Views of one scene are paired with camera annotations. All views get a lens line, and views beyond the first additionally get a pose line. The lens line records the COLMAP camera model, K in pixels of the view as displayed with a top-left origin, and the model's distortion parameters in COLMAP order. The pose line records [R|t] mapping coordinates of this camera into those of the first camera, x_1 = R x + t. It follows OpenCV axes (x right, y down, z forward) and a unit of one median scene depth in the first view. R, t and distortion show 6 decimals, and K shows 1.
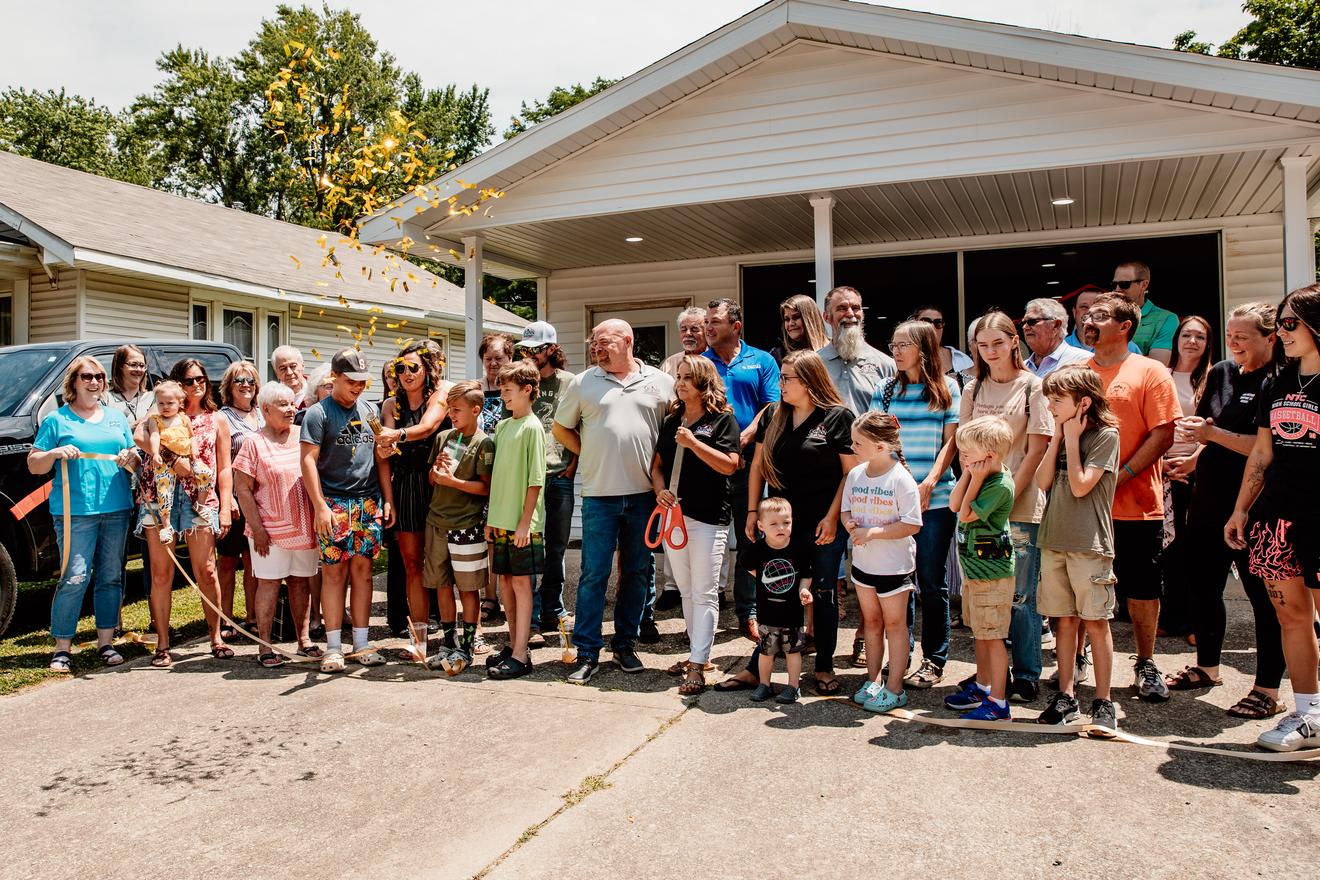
lens RADIAL K [[1181.9, 0, 660.3], [0, 1181.9, 400.7], [0, 0, 1]] dist [0.114705, 0.012612]
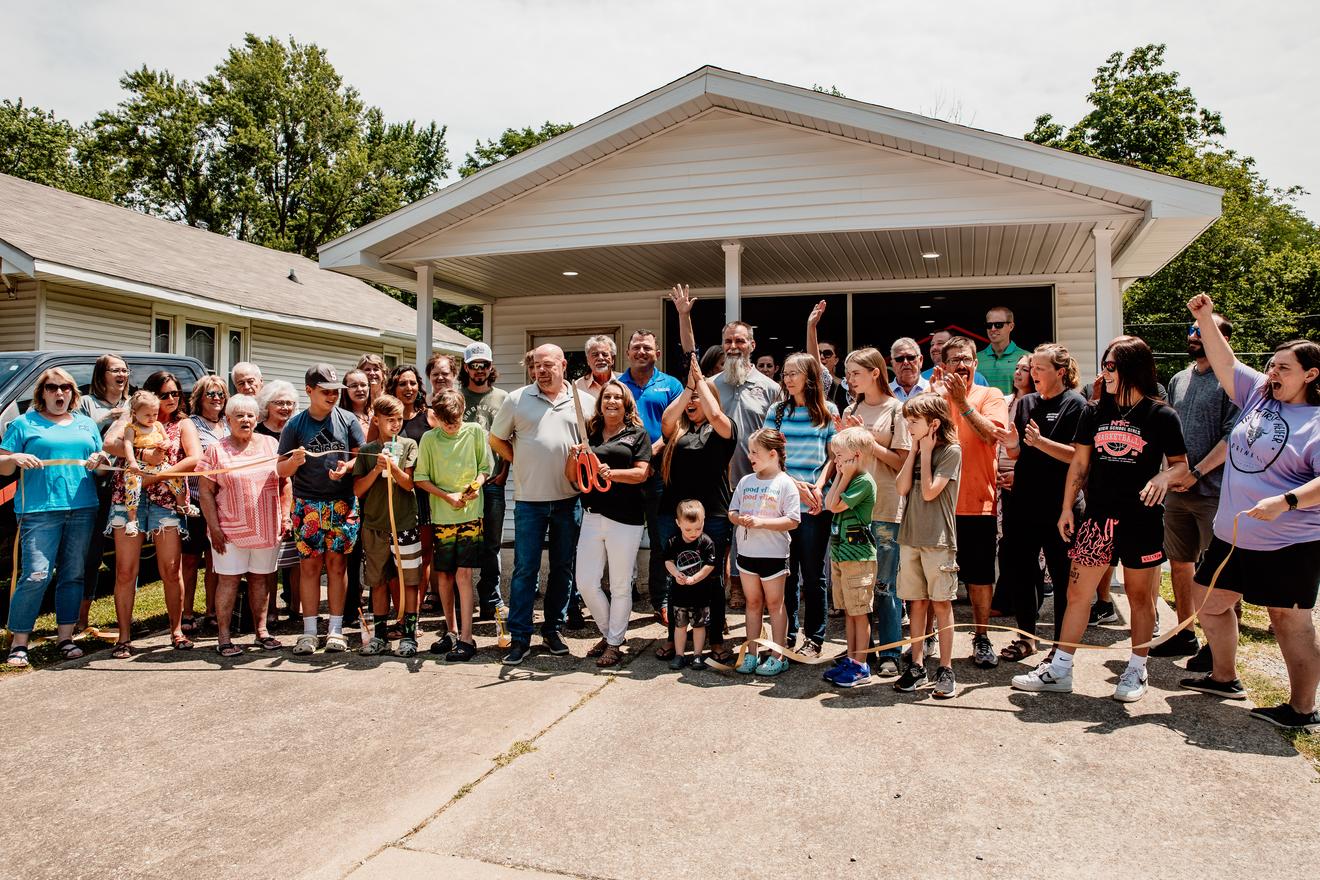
lens RADIAL K [[929.0, 0, 661.3], [0, 929.0, 413.7], [0, 0, 1]] dist [0.004476, 0.074148]
pose [[0.993999, 0.015732, 0.108252, -0.030419], [-0.015129, 0.999865, -0.006396, 0.001613], [-0.108338, 0.004720, 0.994103, 0.115461]]
